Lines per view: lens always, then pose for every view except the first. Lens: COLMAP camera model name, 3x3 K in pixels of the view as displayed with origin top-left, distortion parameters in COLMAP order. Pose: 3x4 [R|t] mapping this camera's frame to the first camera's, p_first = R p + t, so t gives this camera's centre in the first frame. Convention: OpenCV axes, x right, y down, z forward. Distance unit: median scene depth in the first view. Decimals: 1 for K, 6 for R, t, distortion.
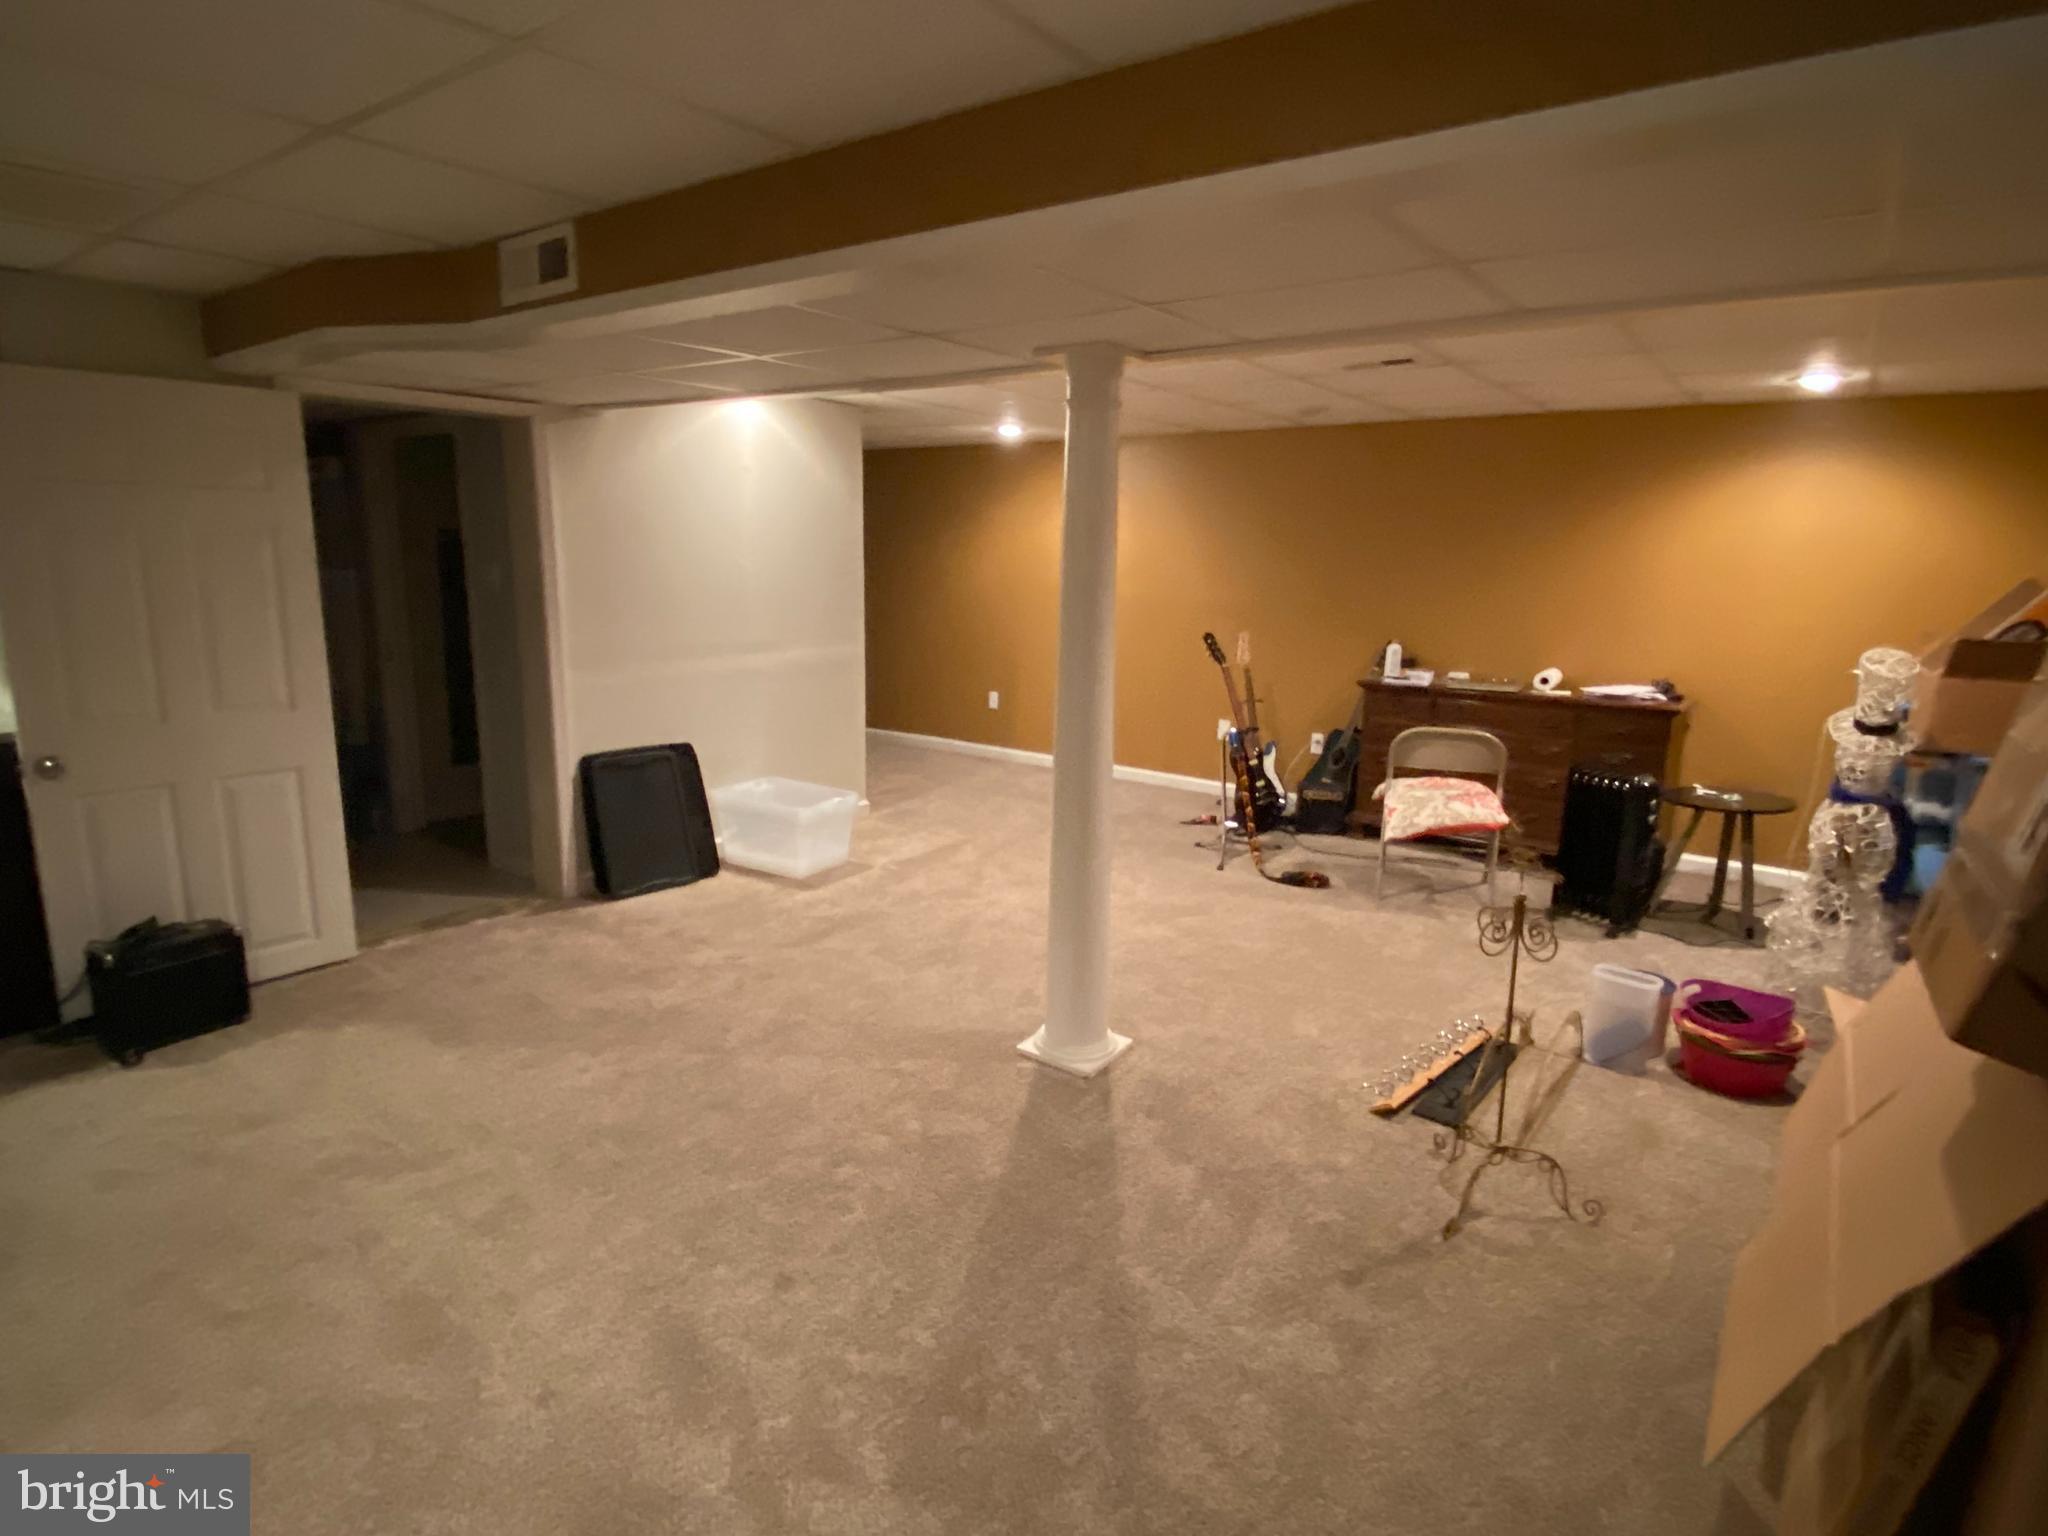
lens RADIAL K [[1076.5, 0, 1024.0], [0, 1076.5, 768.0], [0, 0, 1]] dist [-0.000356, -0.000089]
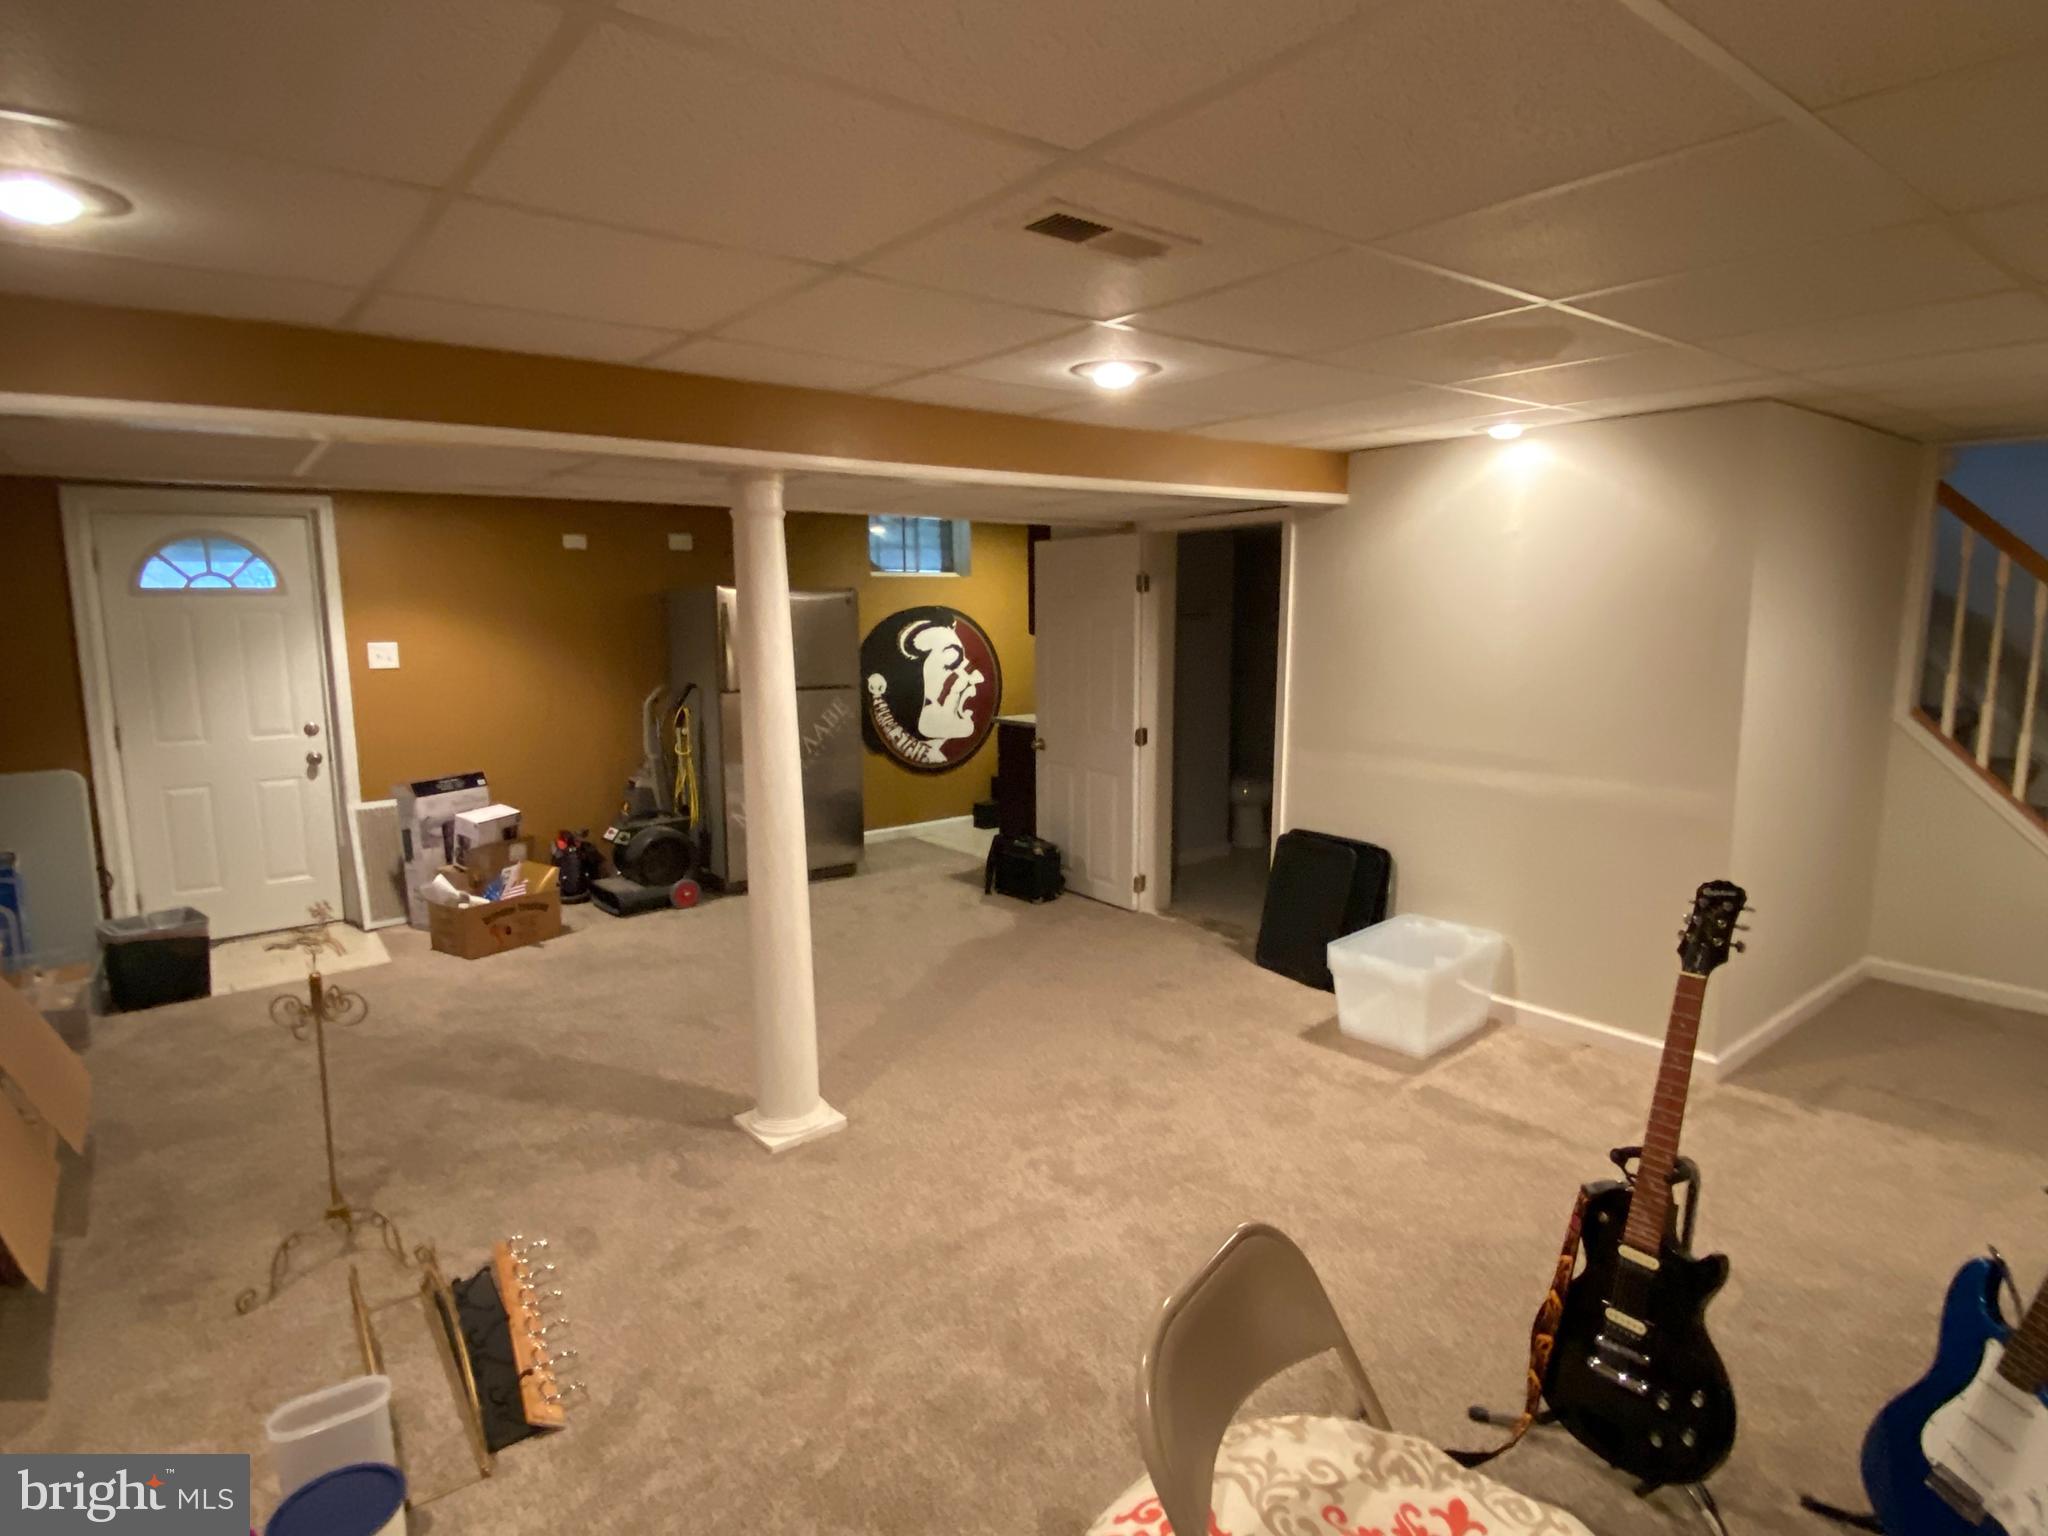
lens RADIAL K [[1076.5, 0, 1024.0], [0, 1076.5, 768.0], [0, 0, 1]] dist [-0.000356, -0.000089]
pose [[-0.282556, 0.131840, -0.950148, 0.692192], [-0.177188, 0.966292, 0.186772, -0.229173], [0.942744, 0.221129, -0.249671, 1.039774]]
